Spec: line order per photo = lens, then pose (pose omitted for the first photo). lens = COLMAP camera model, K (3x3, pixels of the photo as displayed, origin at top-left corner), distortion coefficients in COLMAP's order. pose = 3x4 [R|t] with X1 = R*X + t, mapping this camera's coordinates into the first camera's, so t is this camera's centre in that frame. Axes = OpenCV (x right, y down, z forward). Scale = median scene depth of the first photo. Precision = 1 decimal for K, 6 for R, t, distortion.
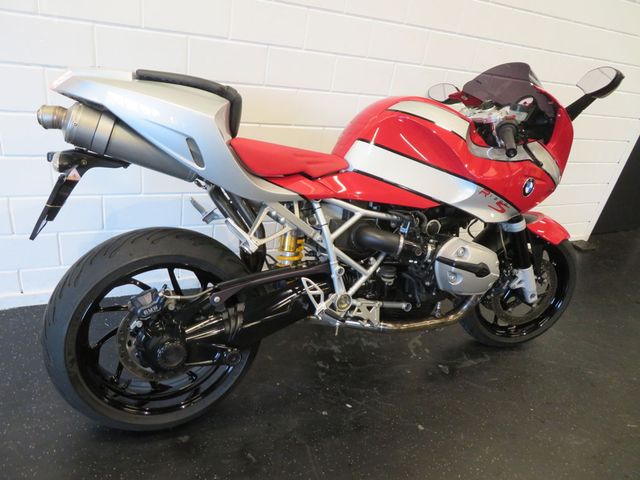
lens RADIAL K [[457.1, 0, 320.0], [0, 457.1, 240.0], [0, 0, 1]] dist [-0.010682, 0.005047]
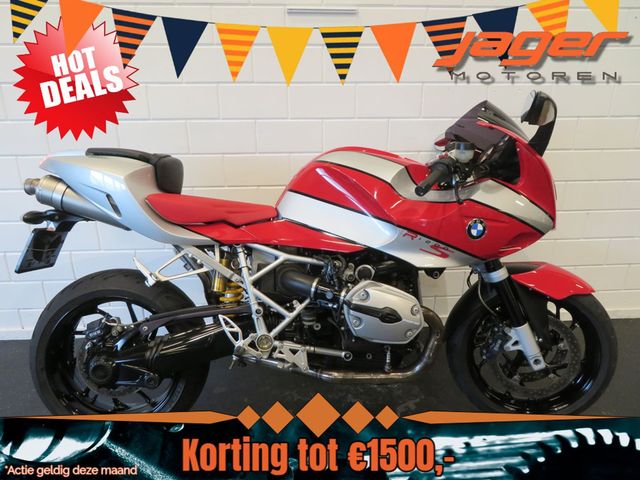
lens RADIAL K [[457.1, 0, 320.0], [0, 457.1, 240.0], [0, 0, 1]] dist [-0.010682, 0.005047]
pose [[0.916588, -0.028910, -0.398787, 0.577847], [-0.037062, 0.986945, -0.156733, 0.062812], [0.398112, 0.158440, 0.903551, 0.070241]]
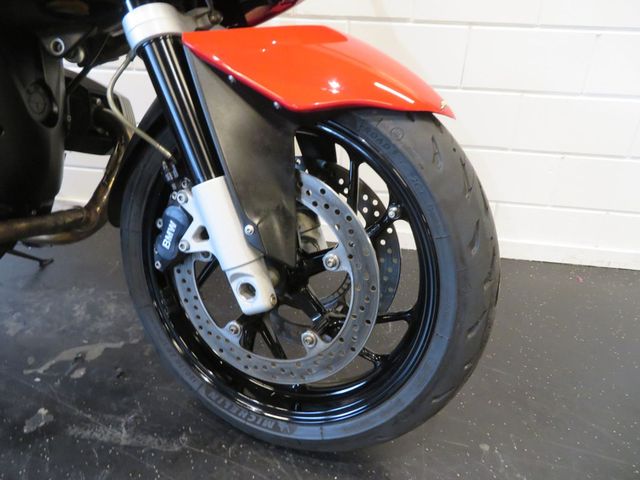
lens RADIAL K [[457.1, 0, 320.0], [0, 457.1, 240.0], [0, 0, 1]] dist [-0.010682, 0.005047]
pose [[0.820002, 0.128947, -0.557646, 0.880682], [-0.171050, 0.984976, -0.023763, 0.115931], [0.546203, 0.114871, 0.829739, 1.006022]]
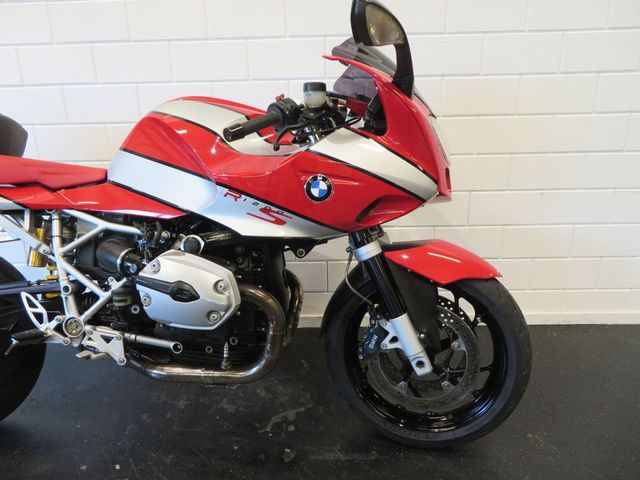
lens RADIAL K [[457.1, 0, 320.0], [0, 457.1, 240.0], [0, 0, 1]] dist [-0.010682, 0.005047]
pose [[0.874643, -0.032530, -0.483675, 0.867535], [-0.063831, 0.981330, -0.181428, 0.099180], [0.480547, 0.189558, 0.856237, 0.442810]]
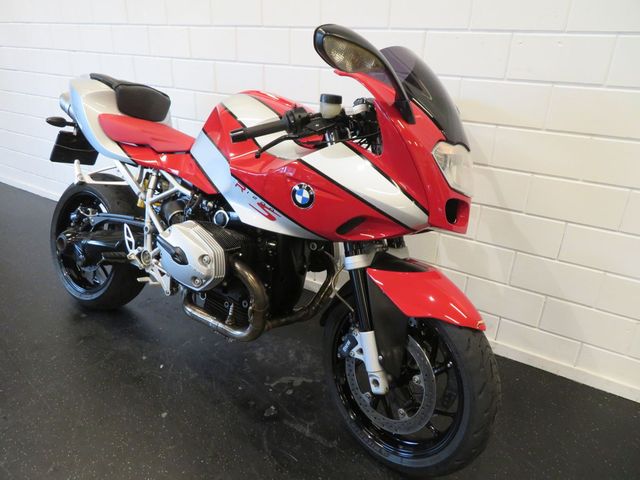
lens RADIAL K [[457.1, 0, 320.0], [0, 457.1, 240.0], [0, 0, 1]] dist [-0.010682, 0.005047]
pose [[0.527433, 0.202796, -0.825038, 1.218201], [-0.338246, 0.940937, 0.015049, -0.073192], [0.779361, 0.271129, 0.564876, 0.659549]]
